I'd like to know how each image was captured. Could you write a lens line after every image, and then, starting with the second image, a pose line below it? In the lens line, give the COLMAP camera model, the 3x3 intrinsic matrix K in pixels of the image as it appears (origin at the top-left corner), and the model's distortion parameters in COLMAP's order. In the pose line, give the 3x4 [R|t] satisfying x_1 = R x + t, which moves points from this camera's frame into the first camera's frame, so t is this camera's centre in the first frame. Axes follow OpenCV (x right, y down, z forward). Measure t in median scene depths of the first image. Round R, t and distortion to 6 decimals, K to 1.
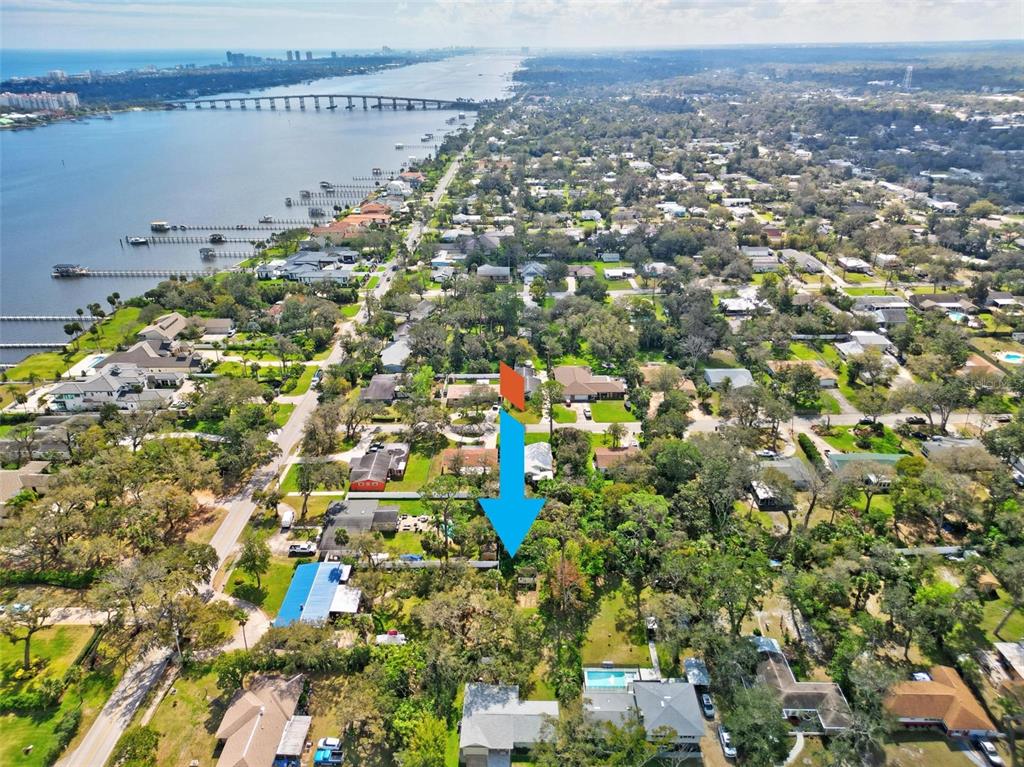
lens RADIAL K [[724.1, 0, 516.6], [0, 724.1, 382.2], [0, 0, 1]] dist [0.049550, -0.056532]
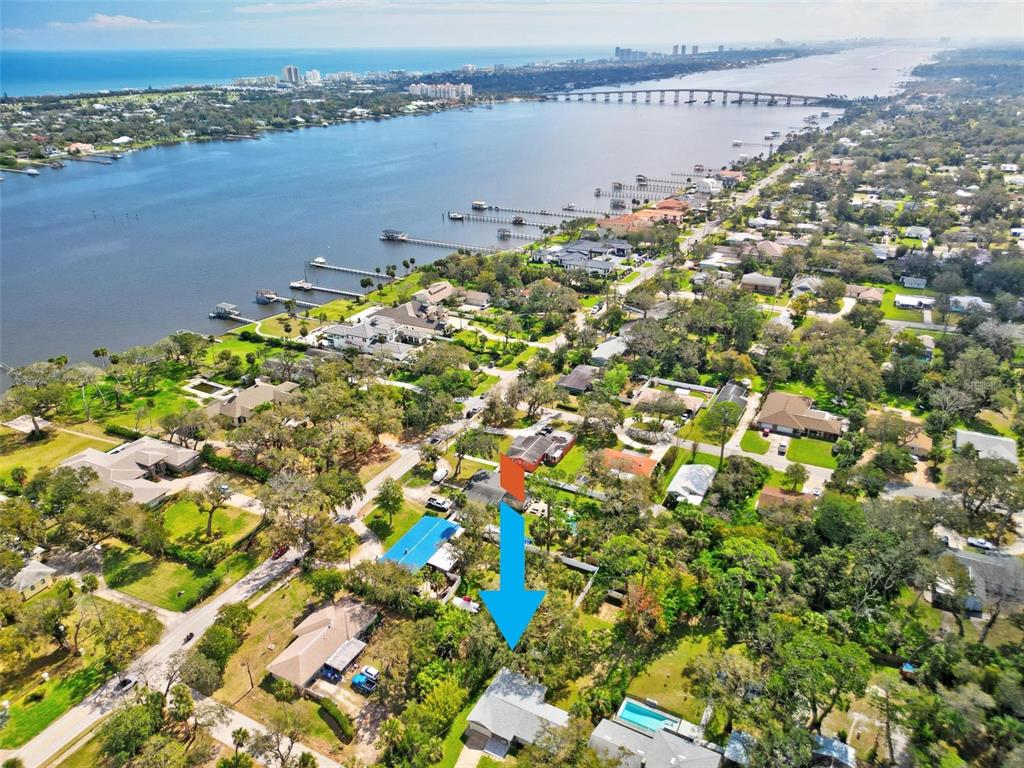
lens RADIAL K [[724.1, 0, 507.9], [0, 724.1, 386.7], [0, 0, 1]] dist [0.049550, -0.056532]
pose [[0.885666, 0.190534, -0.423430, 0.145966], [-0.185422, 0.981192, 0.053678, -0.014590], [0.425694, 0.030972, 0.904337, 0.031321]]
